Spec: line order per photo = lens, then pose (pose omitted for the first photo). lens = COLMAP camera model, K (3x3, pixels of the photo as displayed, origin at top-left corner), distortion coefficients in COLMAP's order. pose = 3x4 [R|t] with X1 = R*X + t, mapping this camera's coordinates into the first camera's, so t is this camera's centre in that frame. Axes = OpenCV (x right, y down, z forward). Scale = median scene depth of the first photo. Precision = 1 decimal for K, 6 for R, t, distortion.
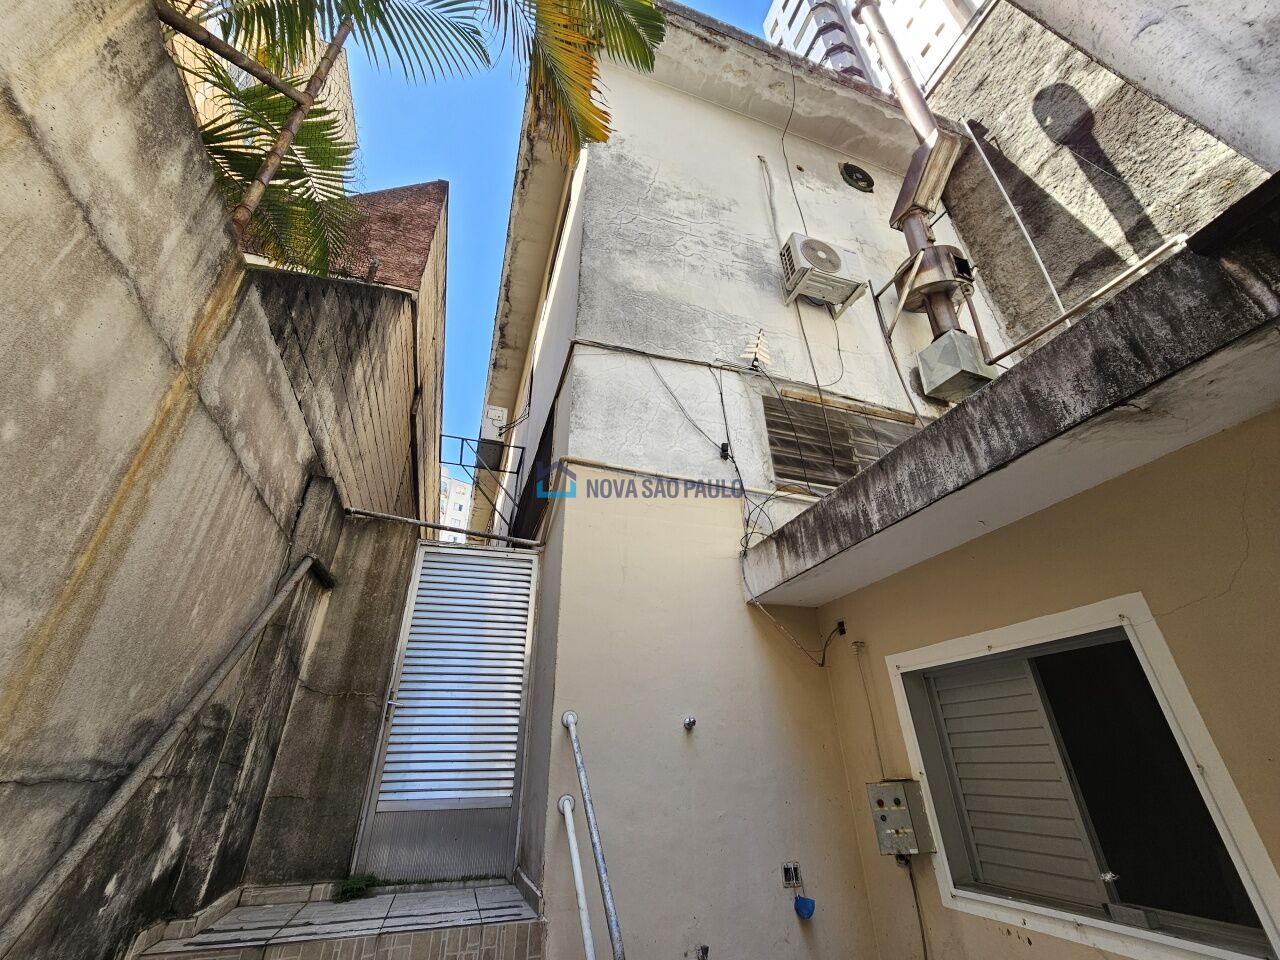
lens RADIAL K [[526.9, 0, 640.0], [0, 526.9, 474.7], [0, 0, 1]] dist [-0.003793, -0.000671]
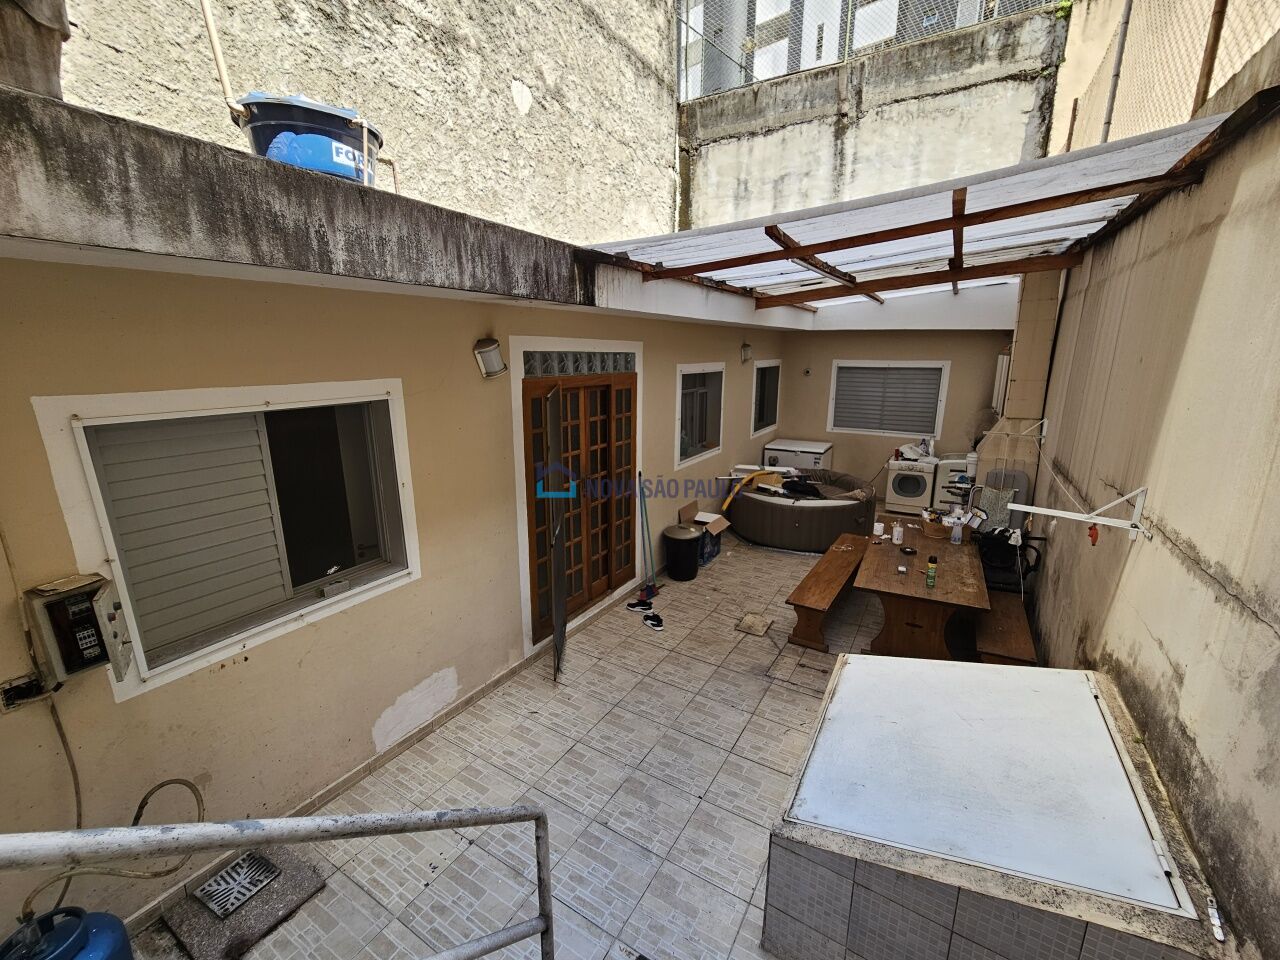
lens RADIAL K [[526.9, 0, 639.2], [0, 526.9, 481.7], [0, 0, 1]] dist [-0.003793, -0.000671]
pose [[-0.650873, -0.171924, 0.739464, -0.463661], [-0.361029, 0.926930, -0.102266, 0.310168], [-0.667849, -0.333530, -0.665383, 1.116380]]
